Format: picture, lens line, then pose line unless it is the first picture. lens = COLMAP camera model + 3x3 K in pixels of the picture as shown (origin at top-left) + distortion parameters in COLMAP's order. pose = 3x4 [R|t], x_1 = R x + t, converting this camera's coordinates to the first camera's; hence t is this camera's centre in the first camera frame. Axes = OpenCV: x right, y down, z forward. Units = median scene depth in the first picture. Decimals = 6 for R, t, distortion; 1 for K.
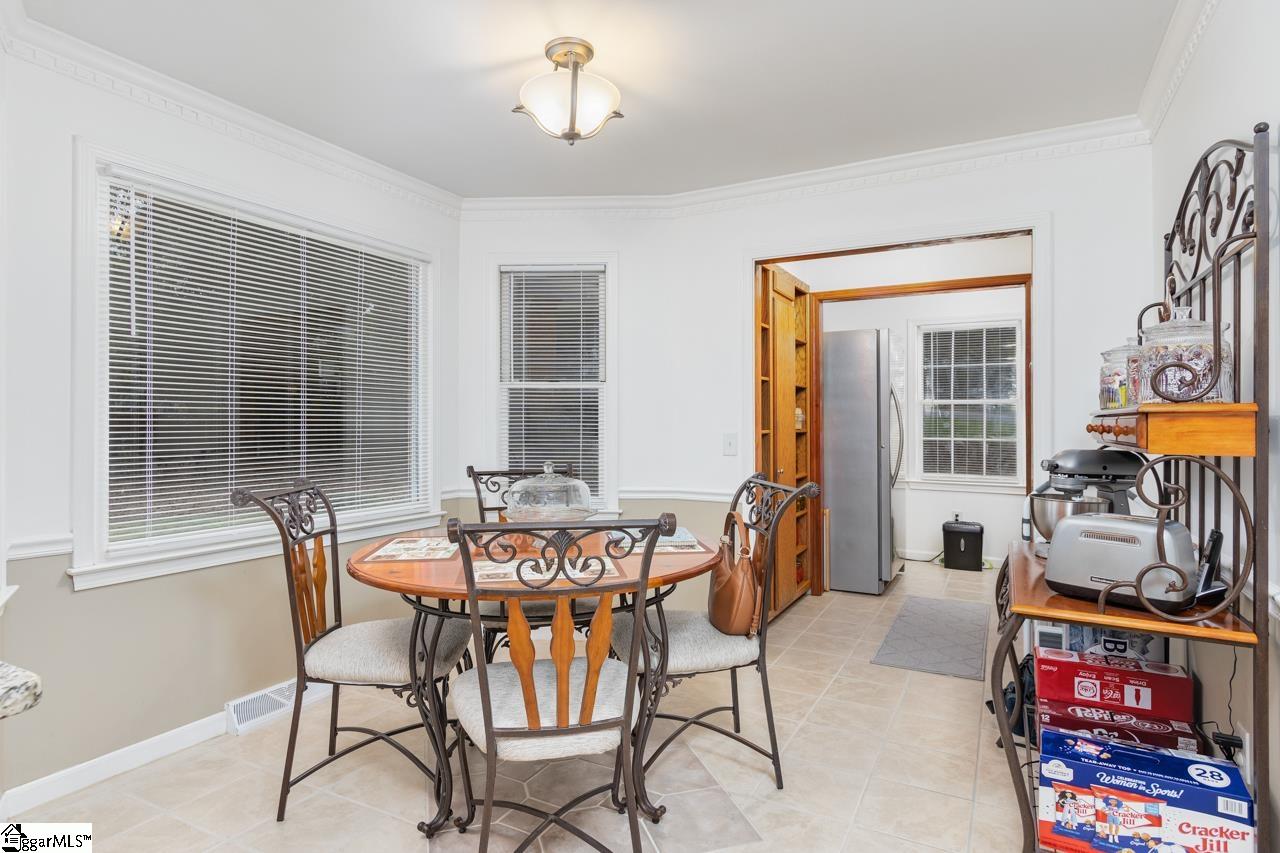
lens RADIAL K [[690.0, 0, 635.4], [0, 690.0, 423.7], [0, 0, 1]] dist [0.004261, 0.000342]
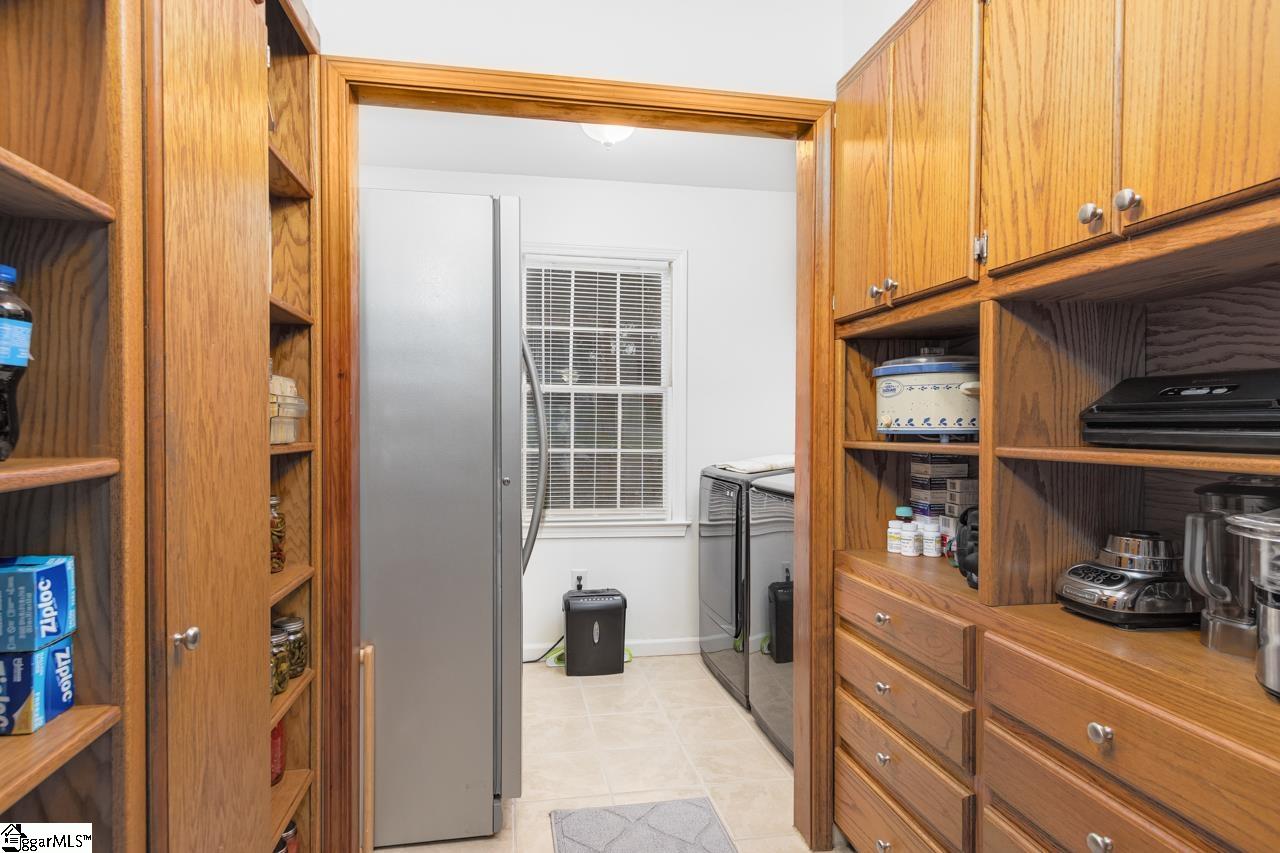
lens RADIAL K [[690.0, 0, 635.4], [0, 690.0, 423.7], [0, 0, 1]] dist [0.004261, 0.000342]
pose [[0.775038, 0.002431, 0.631910, 0.194346], [-0.002104, 0.999997, -0.001266, -0.001067], [-0.631911, -0.000349, 0.775041, 0.787883]]
